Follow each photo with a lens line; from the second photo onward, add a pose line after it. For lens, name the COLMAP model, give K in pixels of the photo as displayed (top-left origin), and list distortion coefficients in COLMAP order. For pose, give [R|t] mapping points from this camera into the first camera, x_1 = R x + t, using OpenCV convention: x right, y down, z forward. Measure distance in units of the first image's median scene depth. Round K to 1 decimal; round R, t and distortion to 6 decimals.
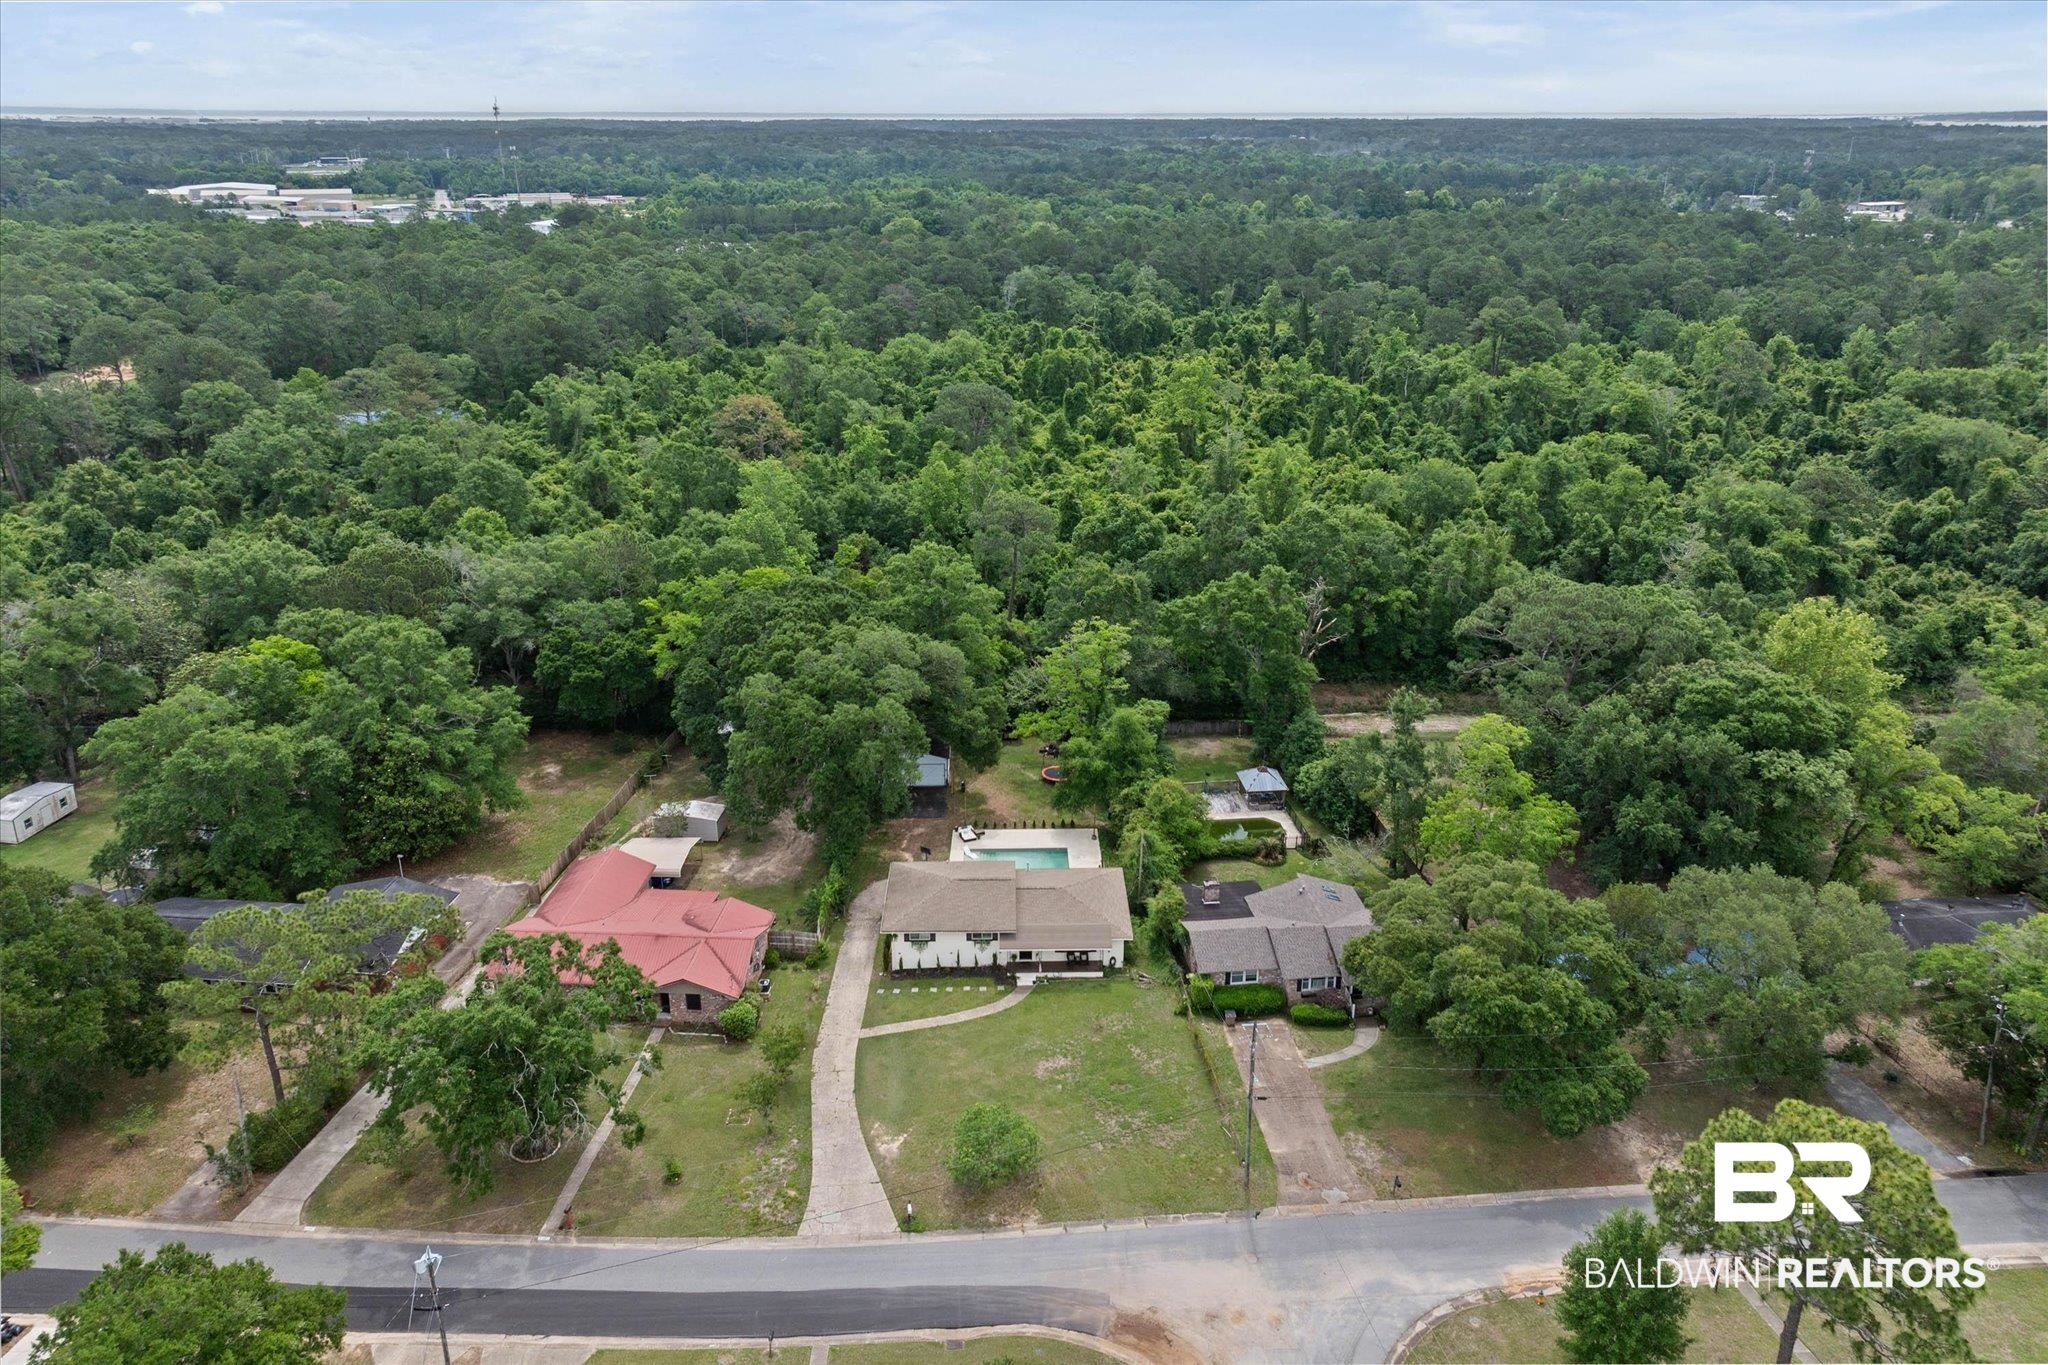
lens RADIAL K [[927.8, 0, 1020.8], [0, 927.8, 683.4], [0, 0, 1]] dist [-0.000650, 0.000183]
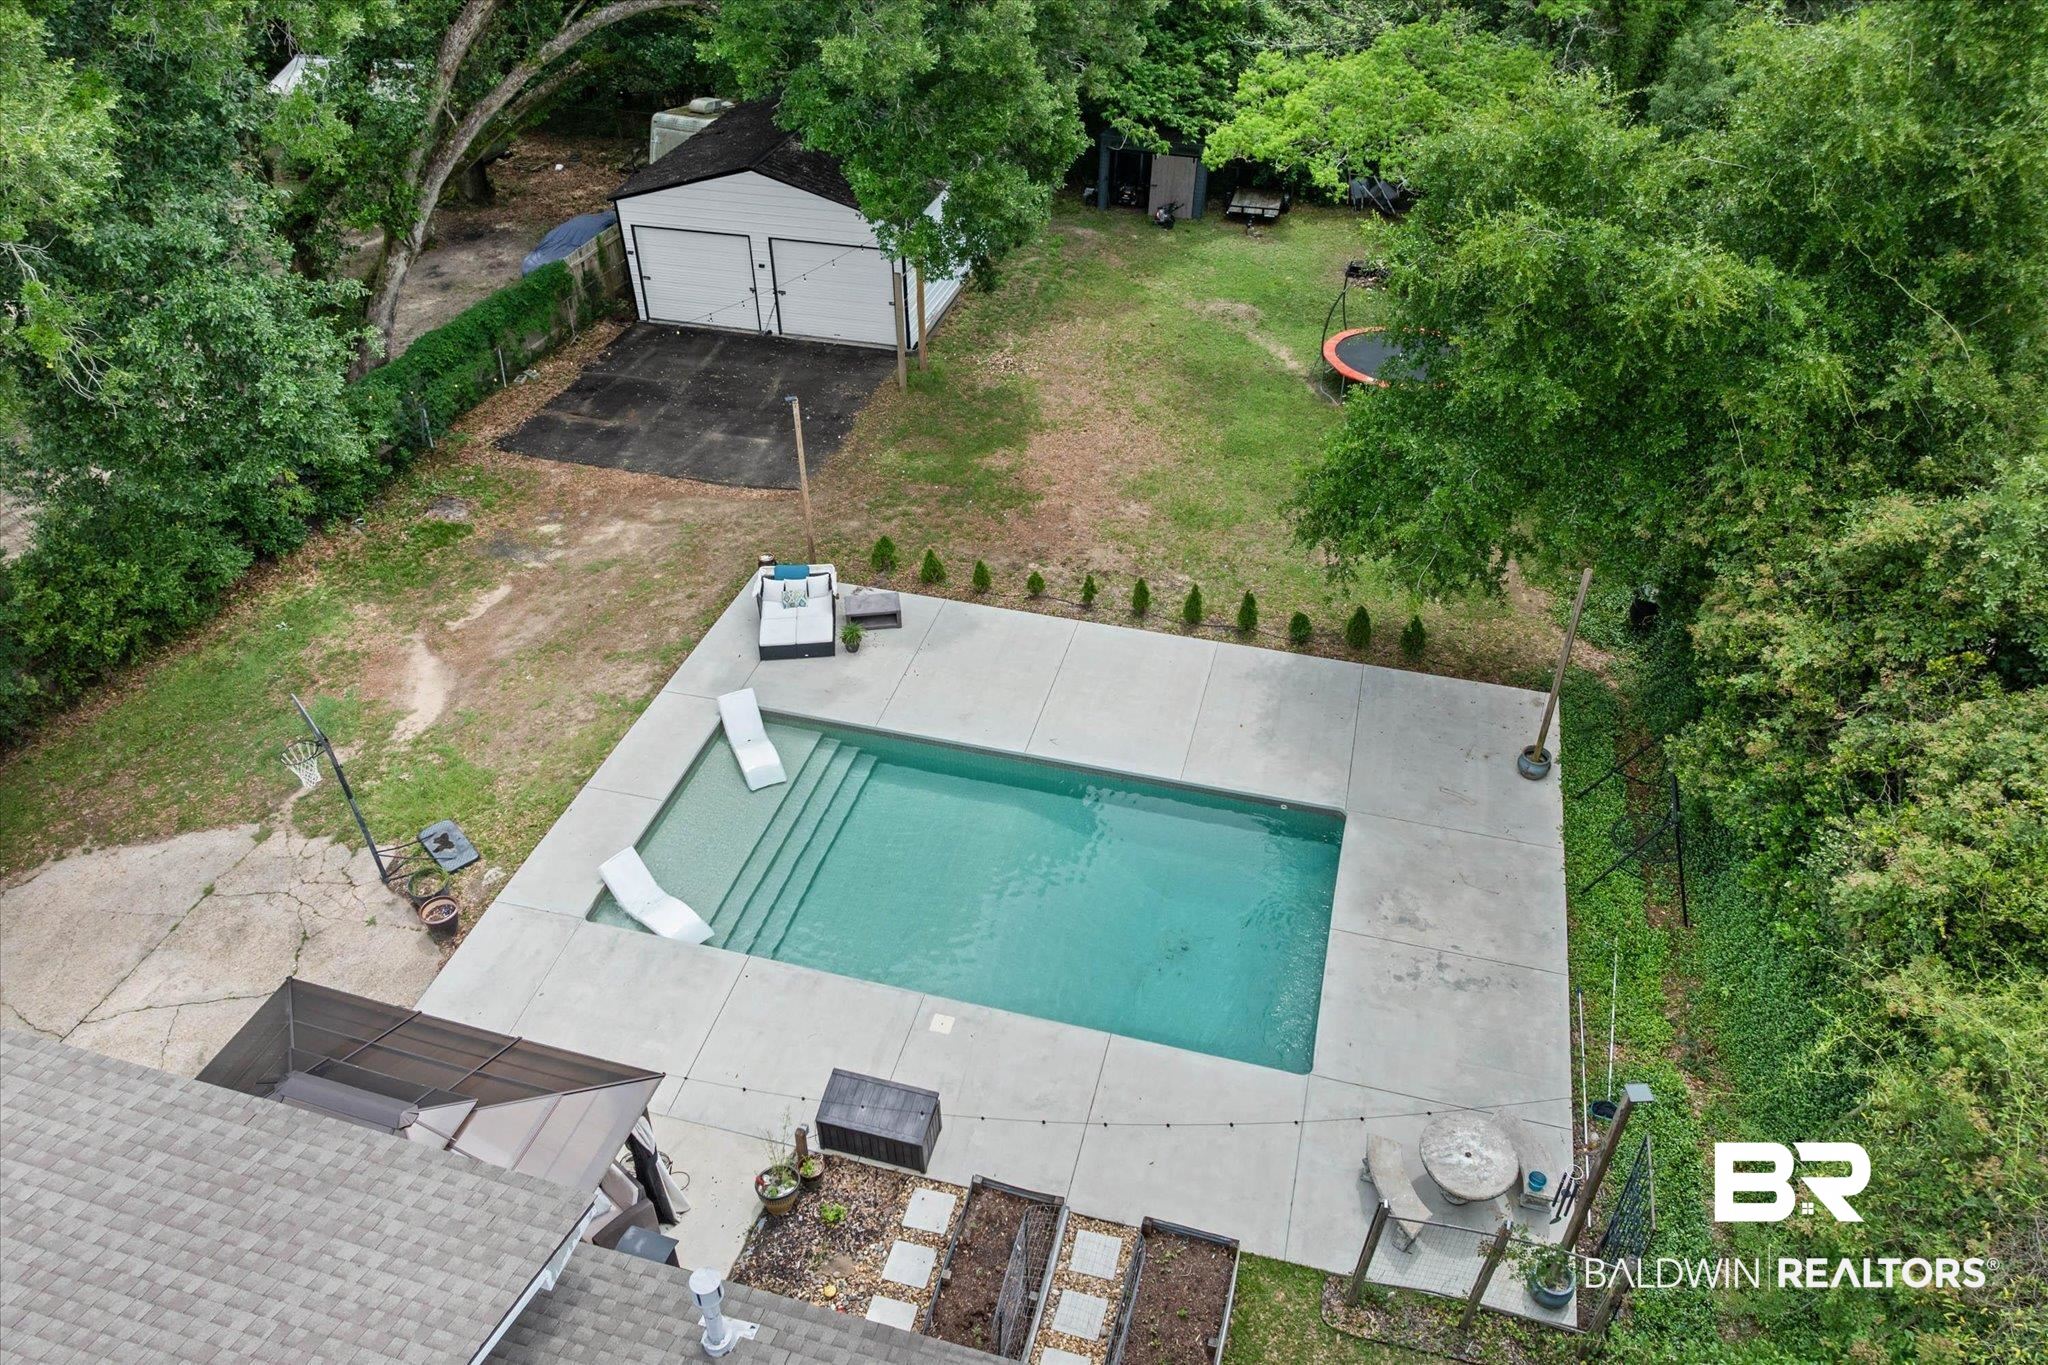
lens RADIAL K [[1415.9, 0, 1024.0], [0, 1415.9, 682.5], [0, 0, 1]] dist [-0.007667, -0.002813]
pose [[0.960783, 0.172061, -0.217466, 0.046650], [-0.097980, 0.944276, 0.314234, 0.087611], [0.259415, -0.280603, 0.924103, 0.774785]]
